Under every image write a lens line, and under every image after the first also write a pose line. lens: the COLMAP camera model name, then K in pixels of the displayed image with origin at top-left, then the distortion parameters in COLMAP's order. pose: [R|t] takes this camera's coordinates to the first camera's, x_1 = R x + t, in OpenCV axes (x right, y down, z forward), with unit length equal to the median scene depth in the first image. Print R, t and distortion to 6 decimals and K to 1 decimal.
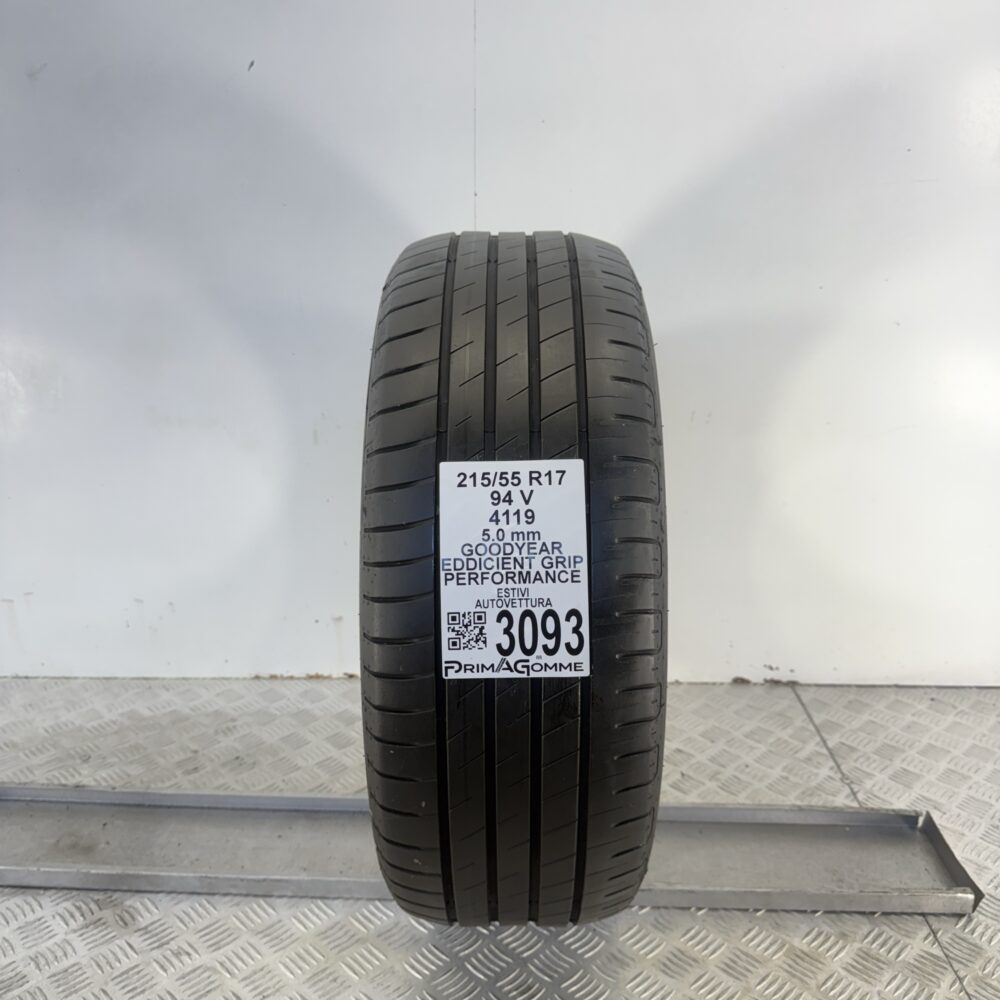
lens RADIAL K [[945.6, 0, 500.0], [0, 945.6, 500.0], [0, 0, 1]] dist [0.165962, -0.415913]
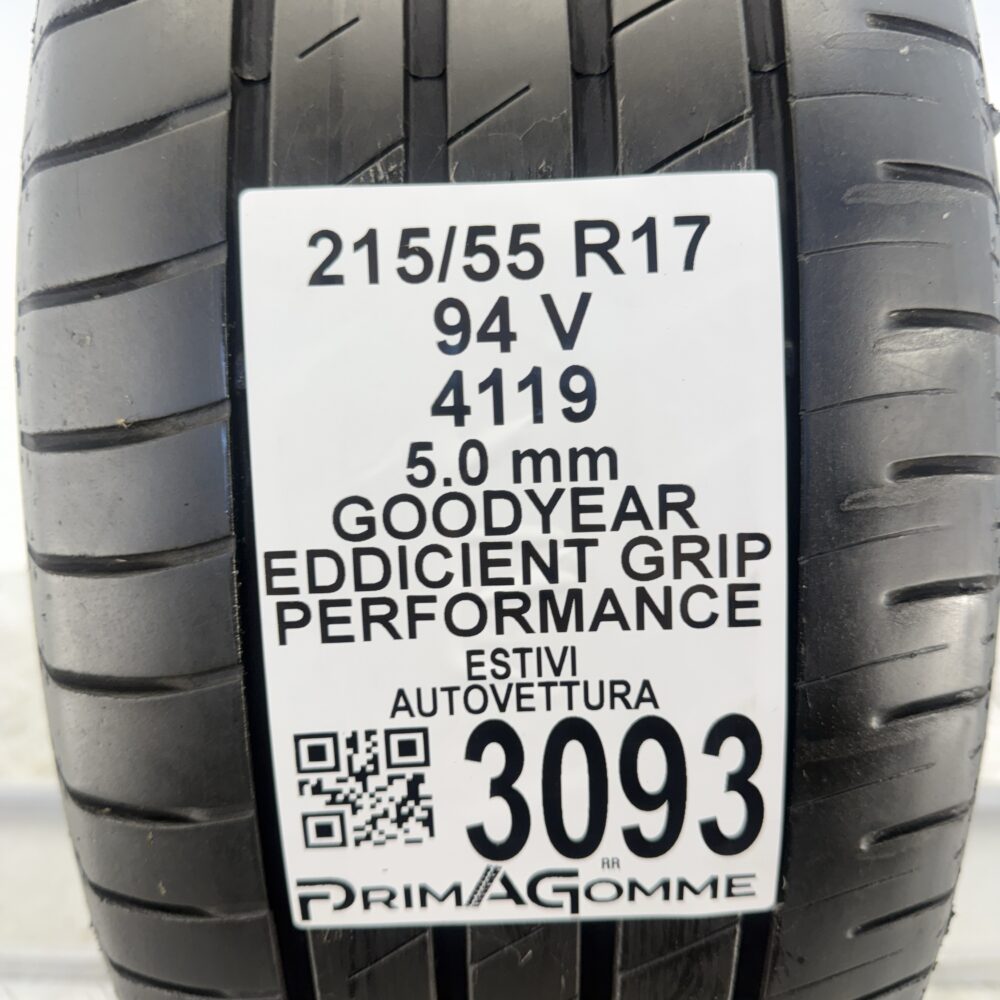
lens RADIAL K [[945.6, 0, 500.0], [0, 945.6, 500.0], [0, 0, 1]] dist [0.165962, -0.415913]
pose [[0.999671, -0.020374, 0.015579, 0.003814], [0.016746, 0.978574, 0.205216, -0.009052], [-0.019426, -0.204887, 0.978593, 0.728259]]
